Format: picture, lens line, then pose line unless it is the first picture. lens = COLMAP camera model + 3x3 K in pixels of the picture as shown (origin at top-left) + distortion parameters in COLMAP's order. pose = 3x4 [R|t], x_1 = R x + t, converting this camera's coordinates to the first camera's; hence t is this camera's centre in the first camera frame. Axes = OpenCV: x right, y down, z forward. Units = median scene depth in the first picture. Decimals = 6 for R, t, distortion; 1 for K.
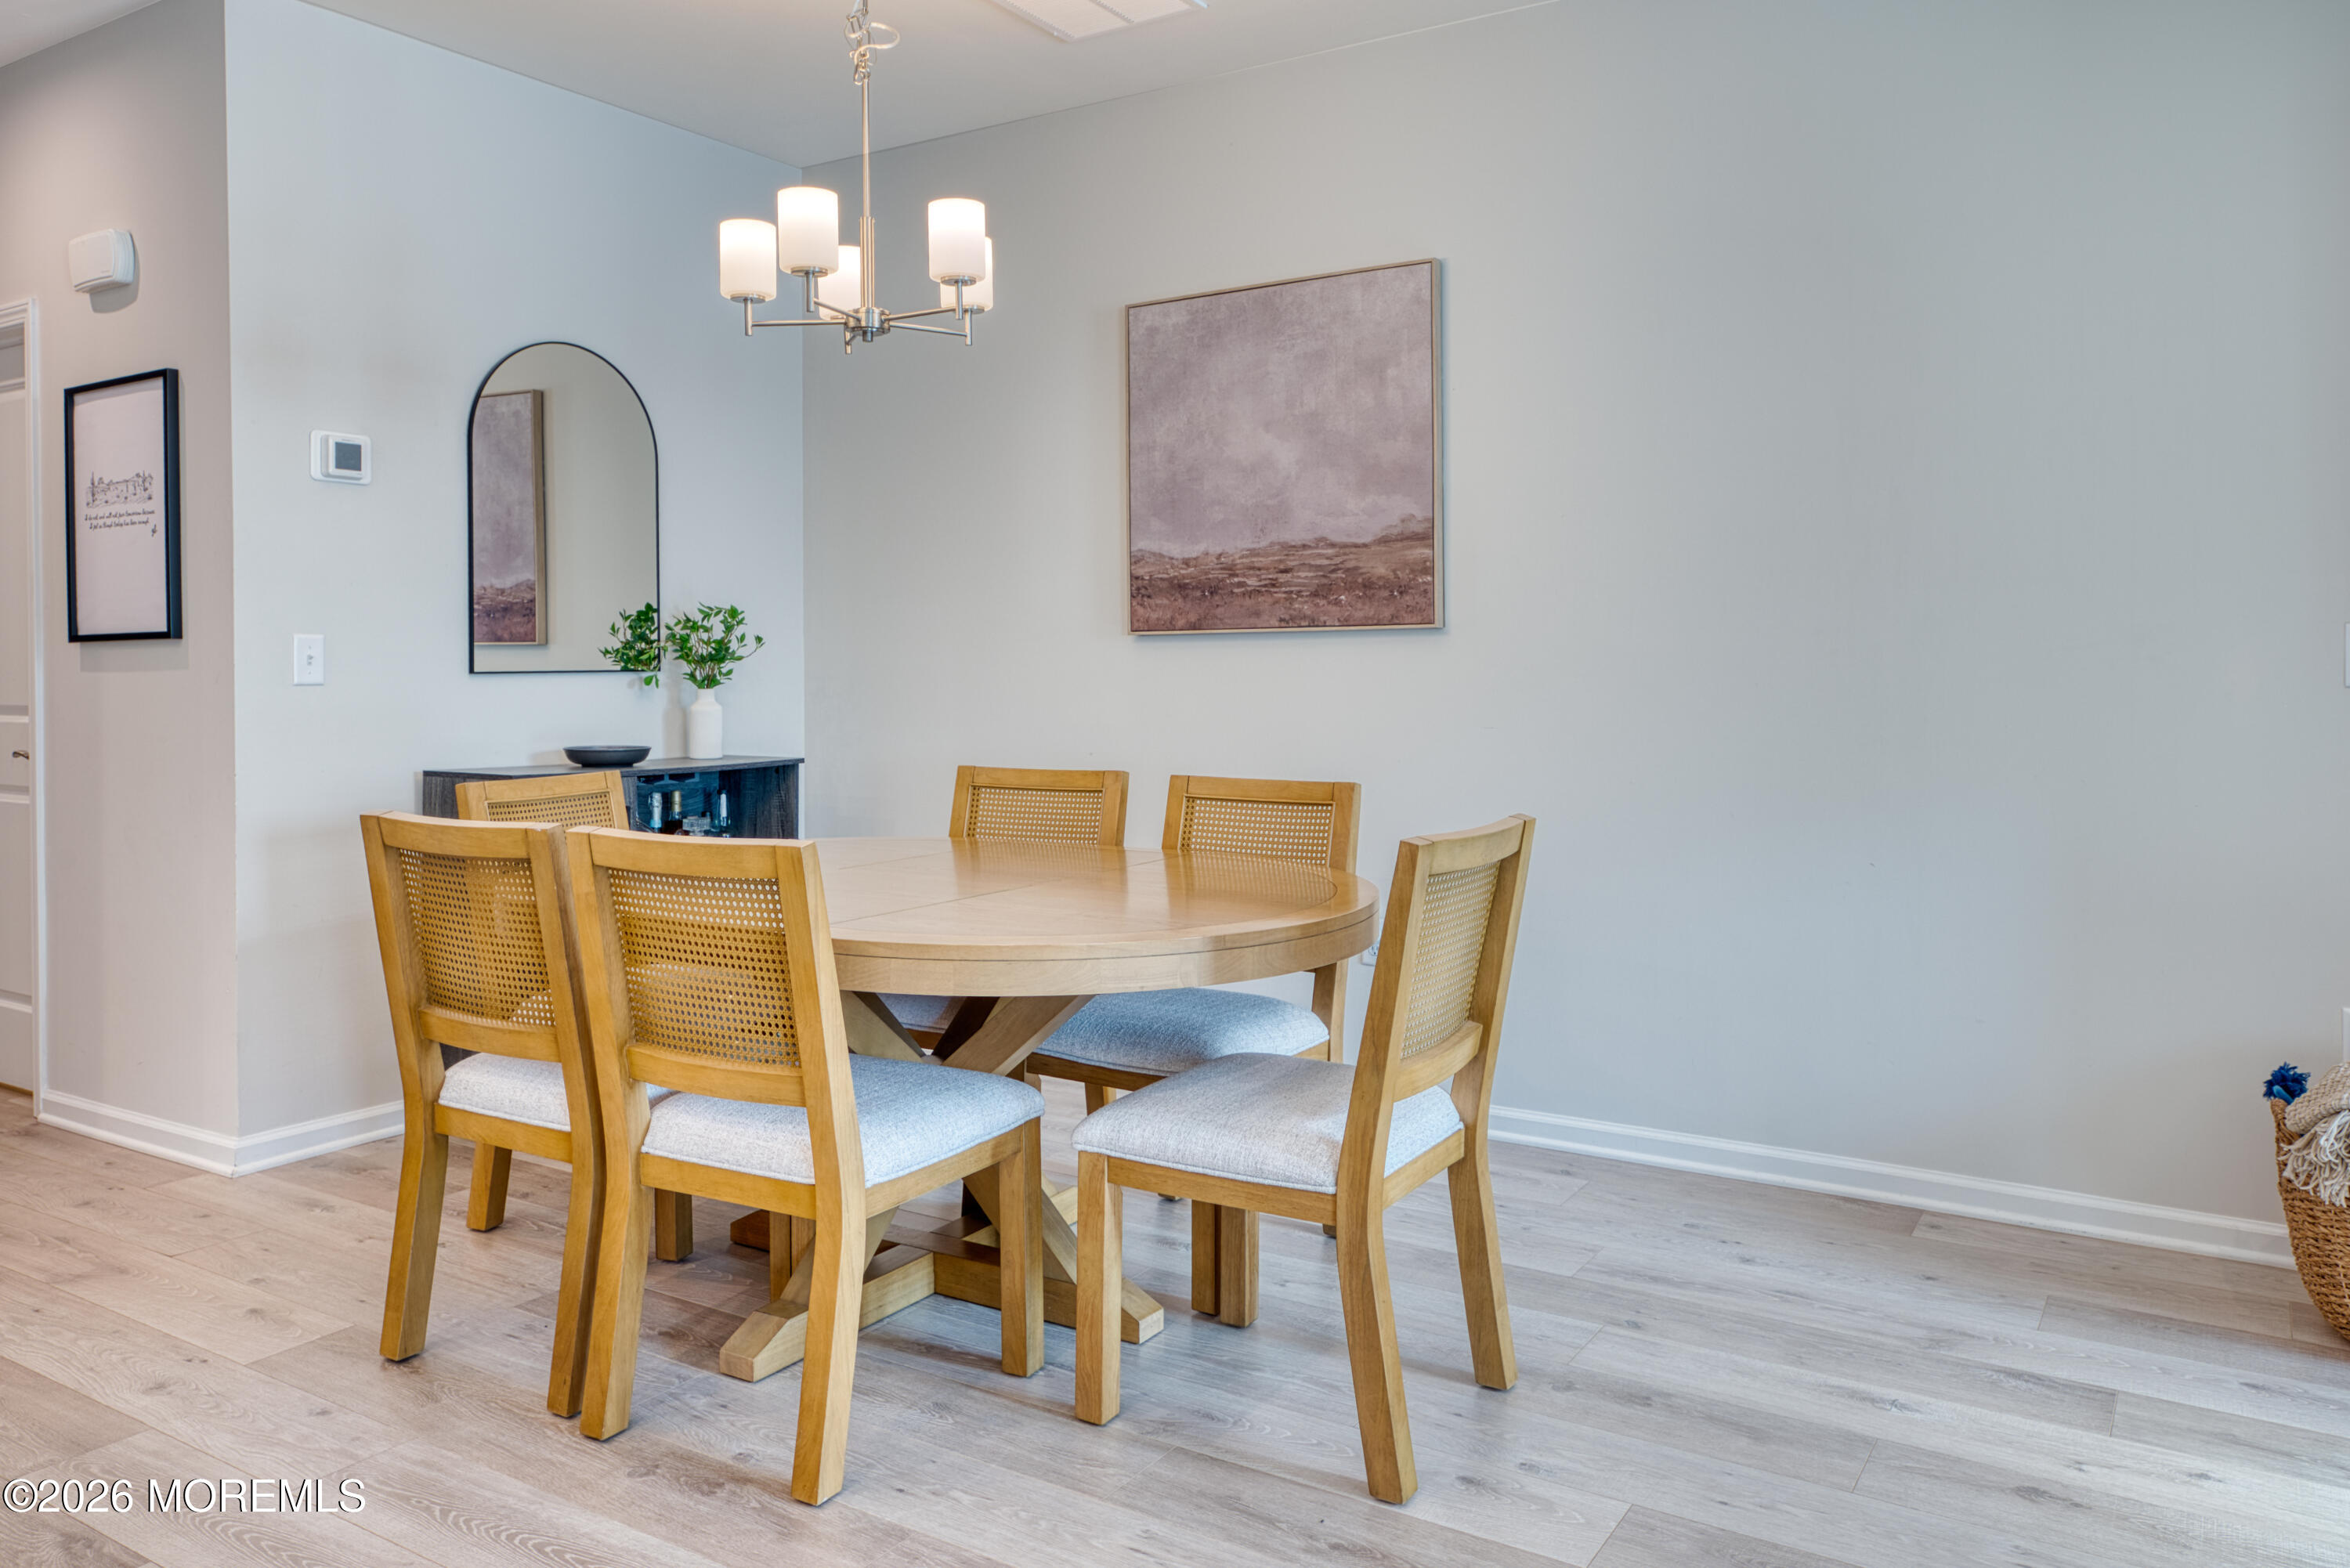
lens RADIAL K [[1647.3, 0, 1148.7], [0, 1647.3, 695.0], [0, 0, 1]] dist [-0.005034, -0.003750]
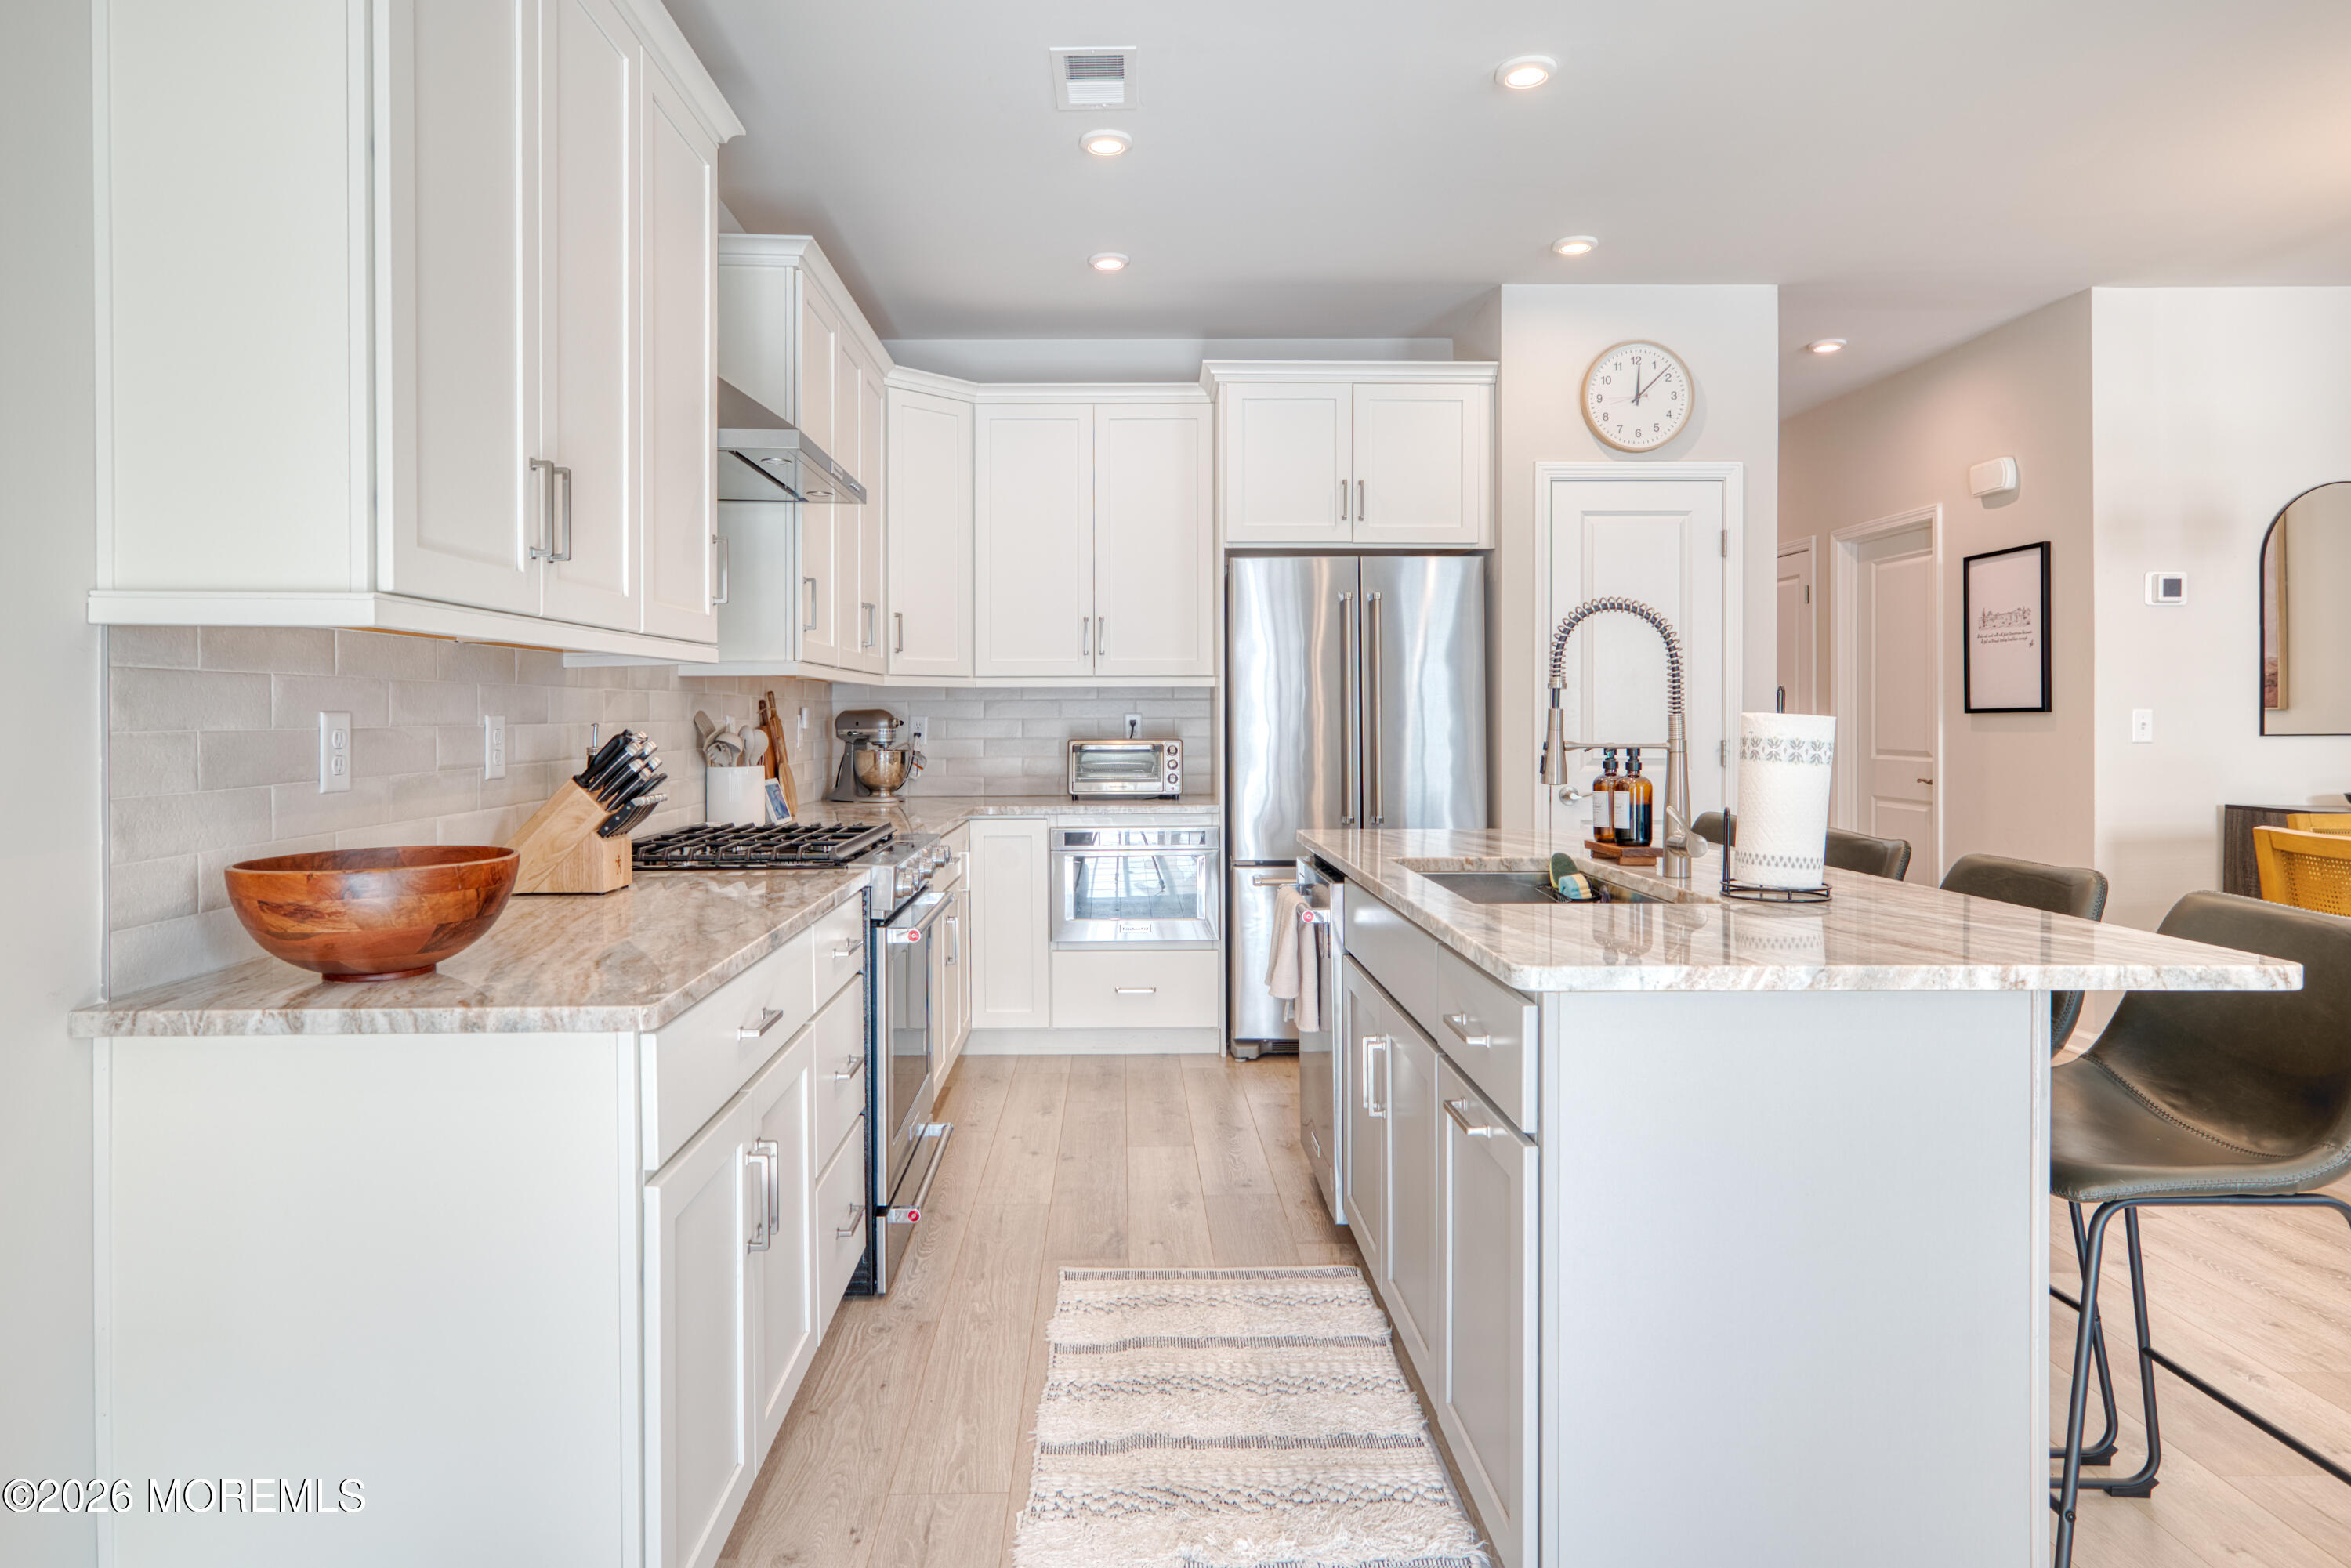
lens RADIAL K [[1399.9, 0, 1122.2], [0, 1399.9, 711.7], [0, 0, 1]] dist [-0.001258, -0.000169]
pose [[0.549640, -0.000523, -0.835401, 0.040836], [-0.015317, 0.999825, -0.010703, -0.006298], [0.835261, 0.018679, 0.549536, -0.467695]]
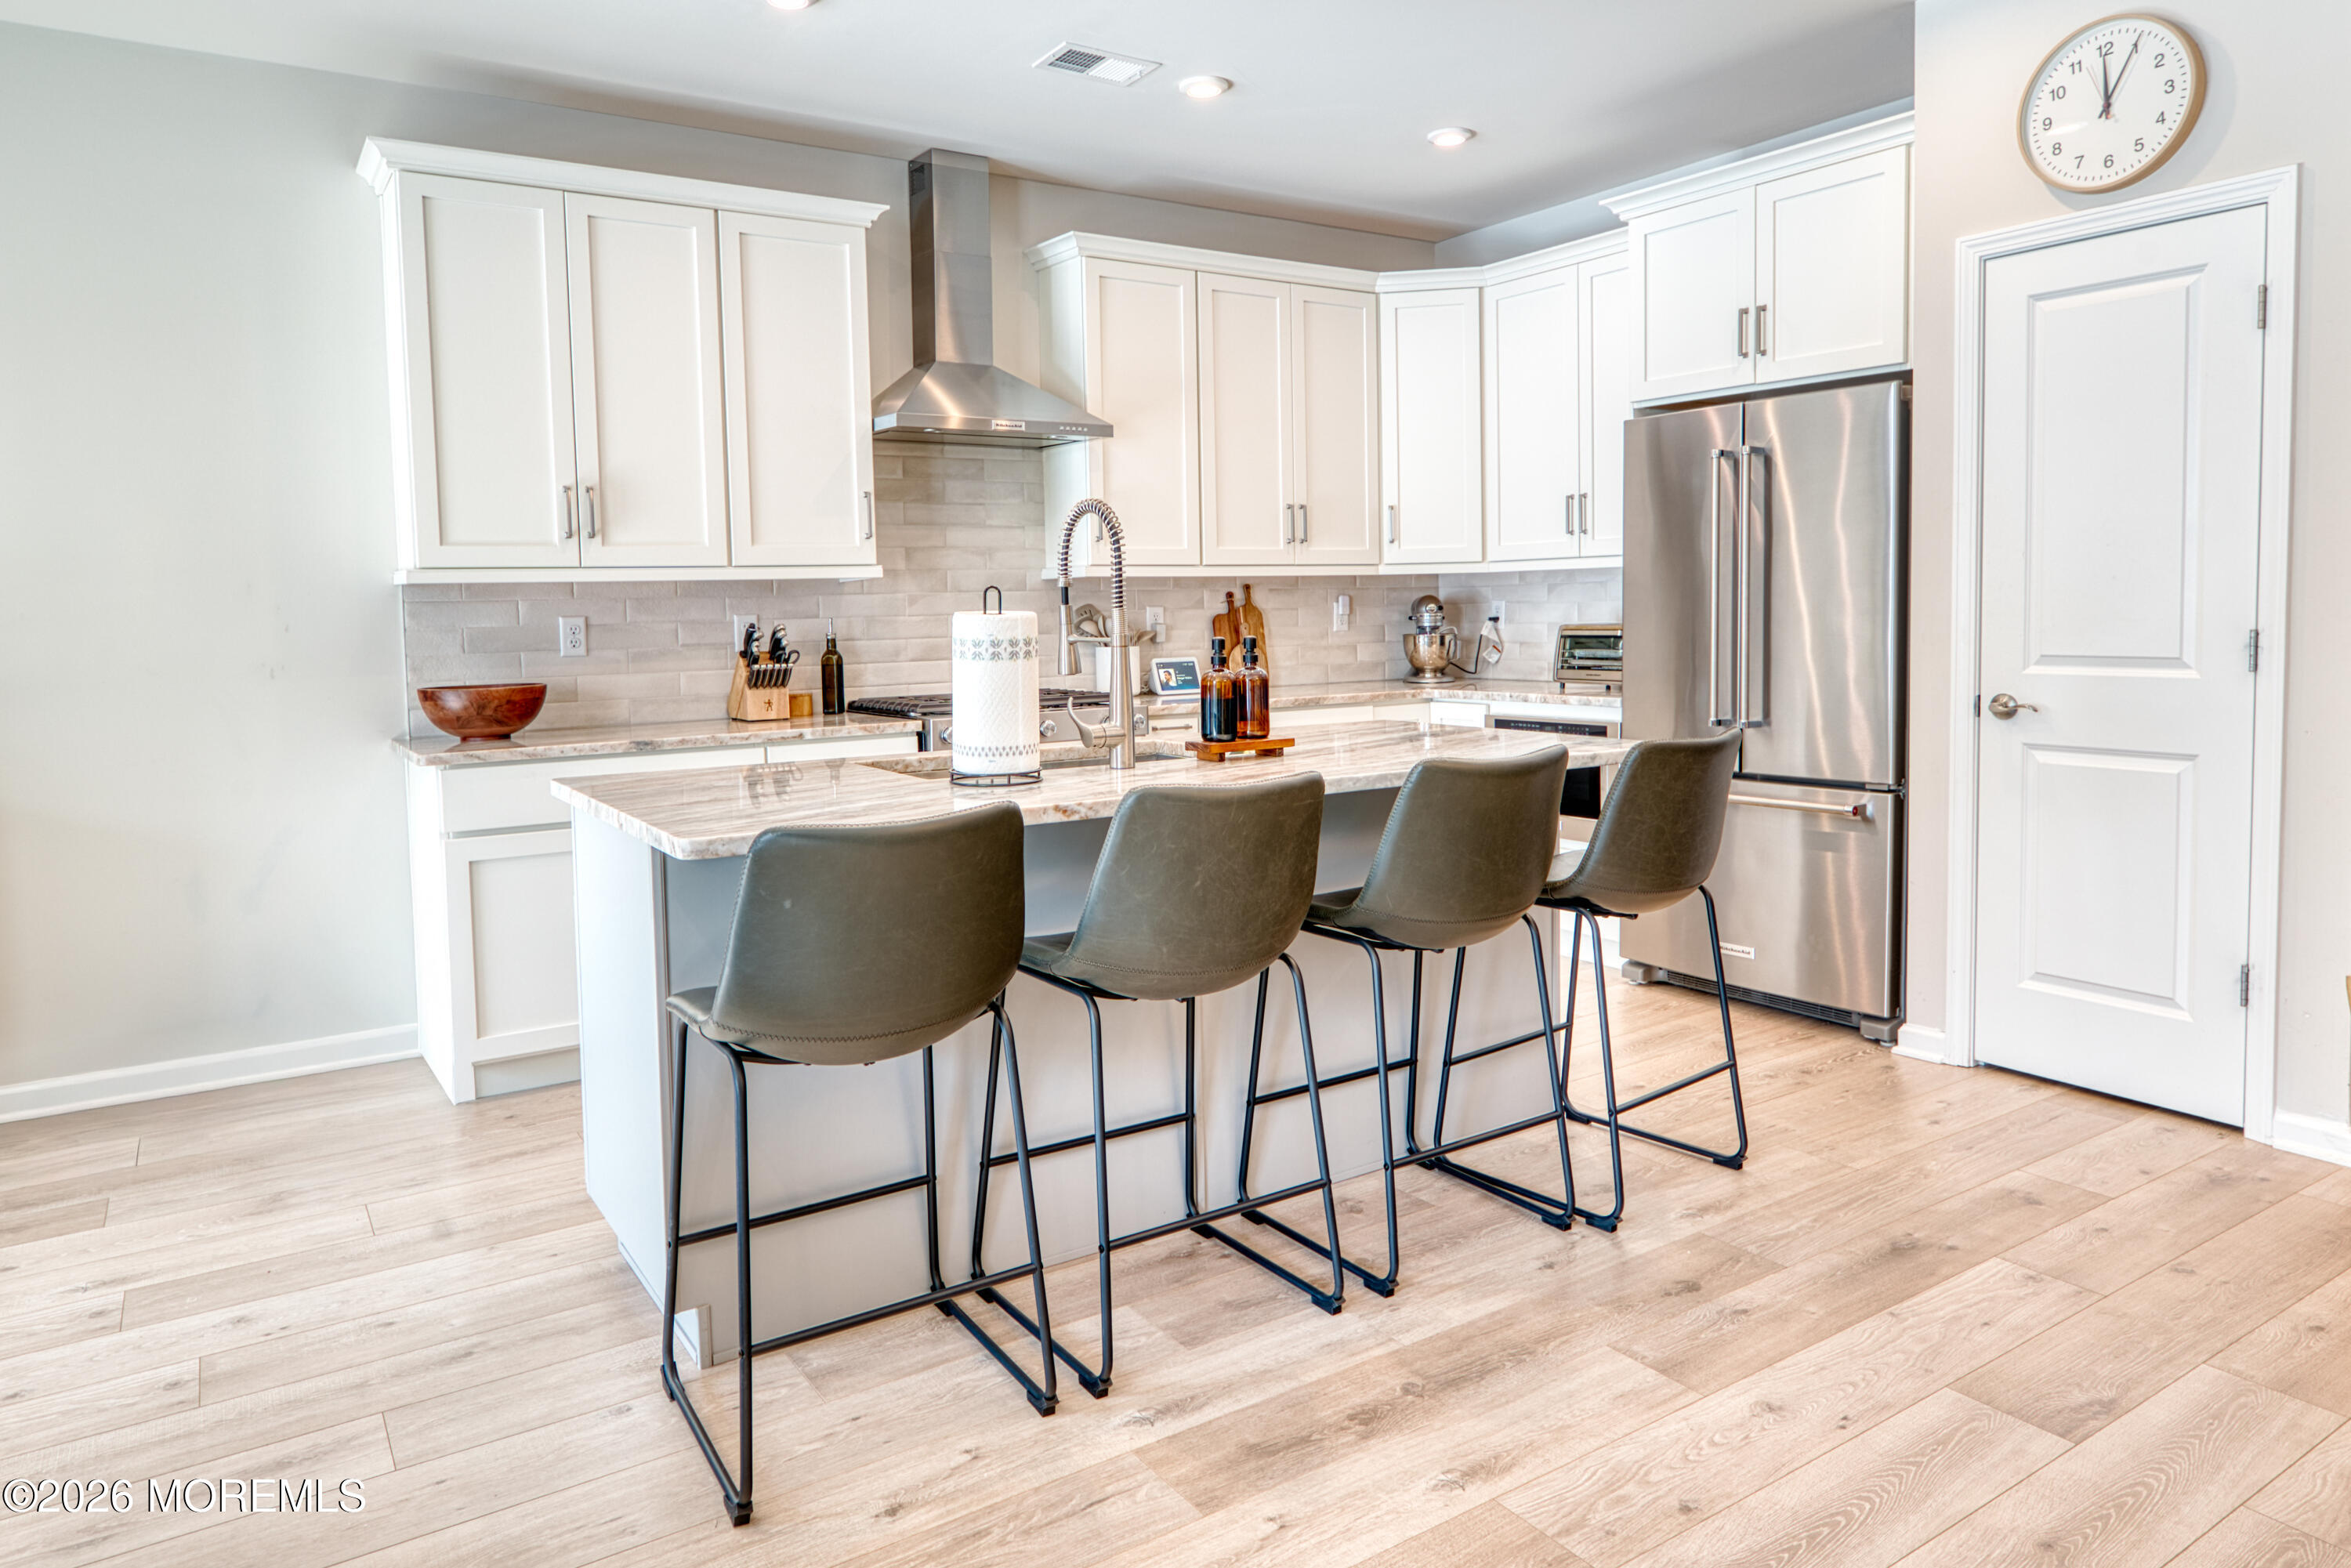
lens RADIAL K [[1478.0, 0, 1145.1], [0, 1478.0, 688.4], [0, 0, 1]] dist [0.006009, -0.000873]
pose [[-0.410905, 0.063346, -0.909475, 0.292573], [0.003803, 0.997694, 0.067772, -0.028386], [0.911670, 0.024389, -0.410198, 0.454071]]
